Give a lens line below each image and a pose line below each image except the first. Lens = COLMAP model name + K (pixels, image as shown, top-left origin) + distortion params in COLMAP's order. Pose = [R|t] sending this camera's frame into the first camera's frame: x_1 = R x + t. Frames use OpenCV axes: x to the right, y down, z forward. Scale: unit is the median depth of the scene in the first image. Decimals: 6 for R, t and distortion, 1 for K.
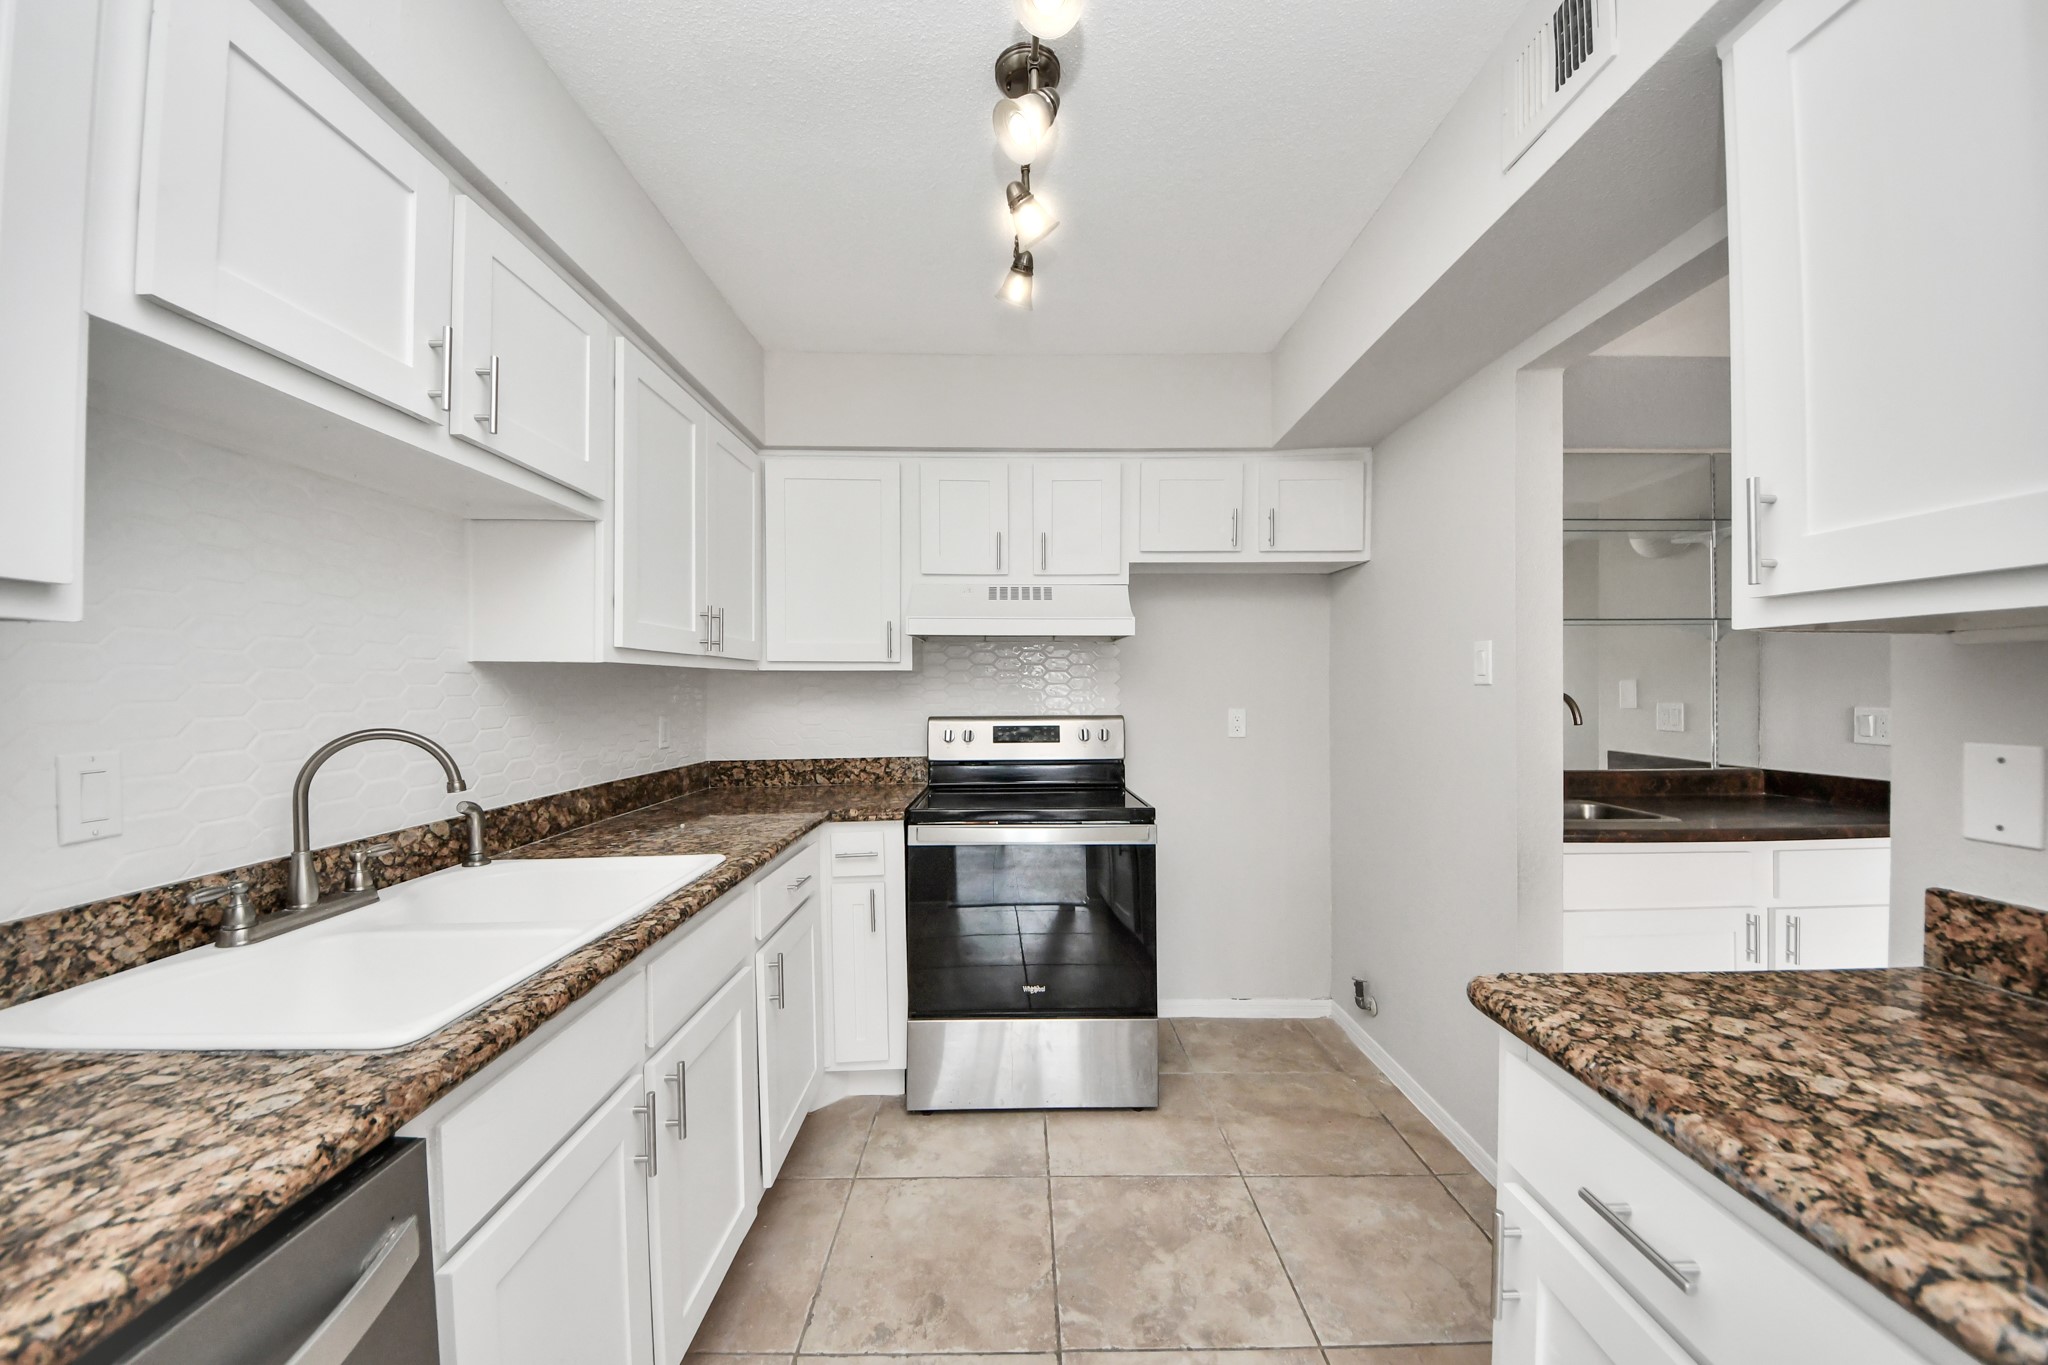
lens RADIAL K [[717.8, 0, 1028.2], [0, 717.8, 694.8], [0, 0, 1]] dist [0.033992, -0.024248]
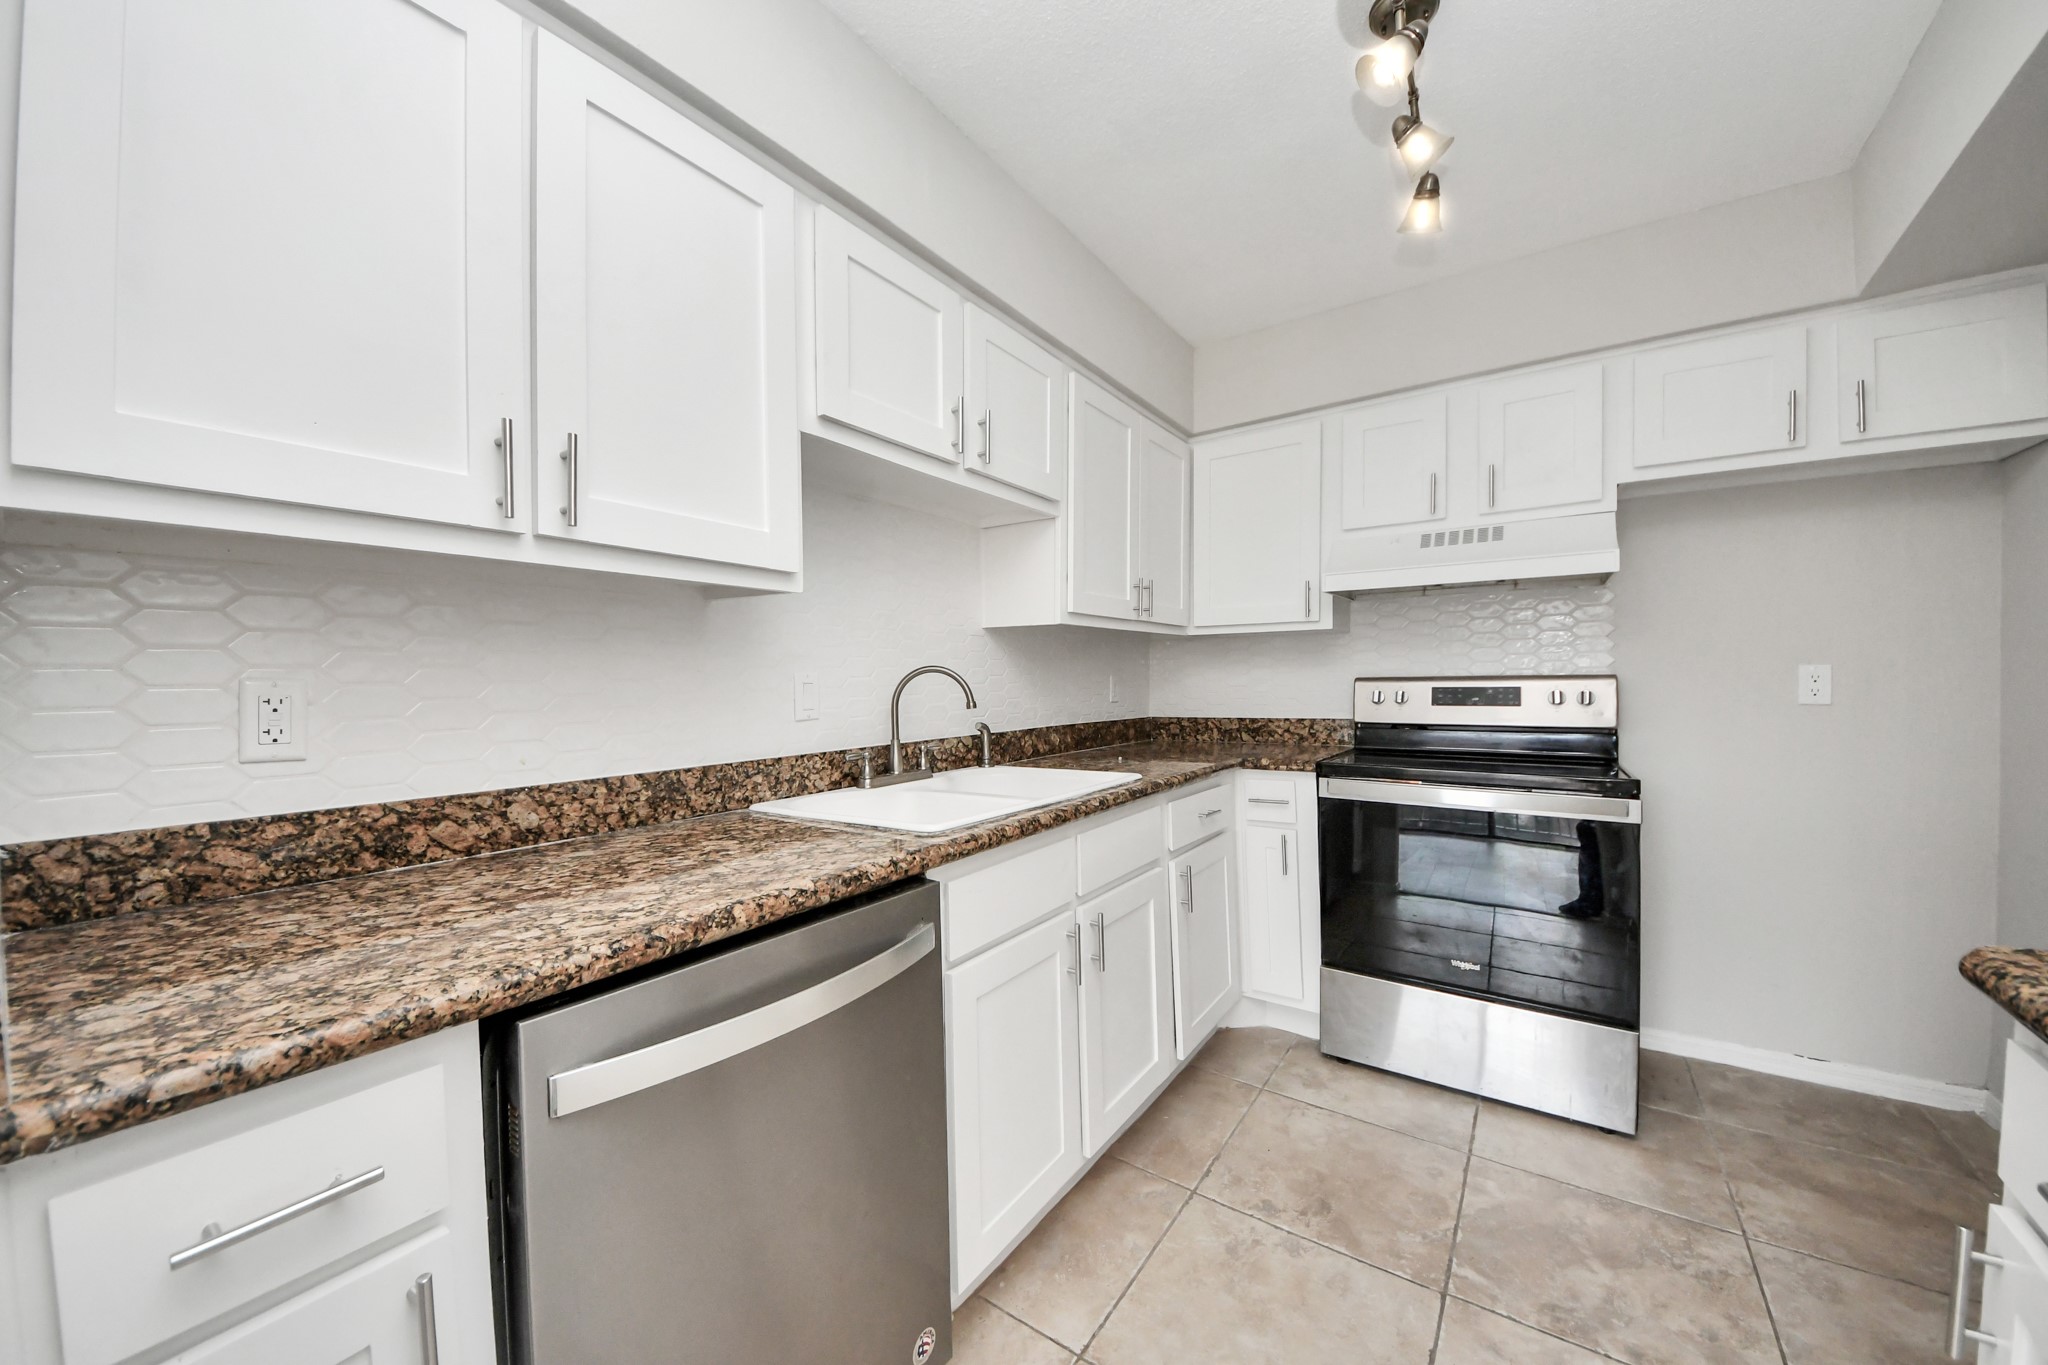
lens RADIAL K [[717.8, 0, 1028.2], [0, 717.8, 694.8], [0, 0, 1]] dist [0.033992, -0.024248]
pose [[0.810298, 0.005172, -0.585995, 0.125524], [0.005852, 0.999840, 0.016916, 0.057208], [0.585989, -0.017136, 0.810138, -0.093112]]
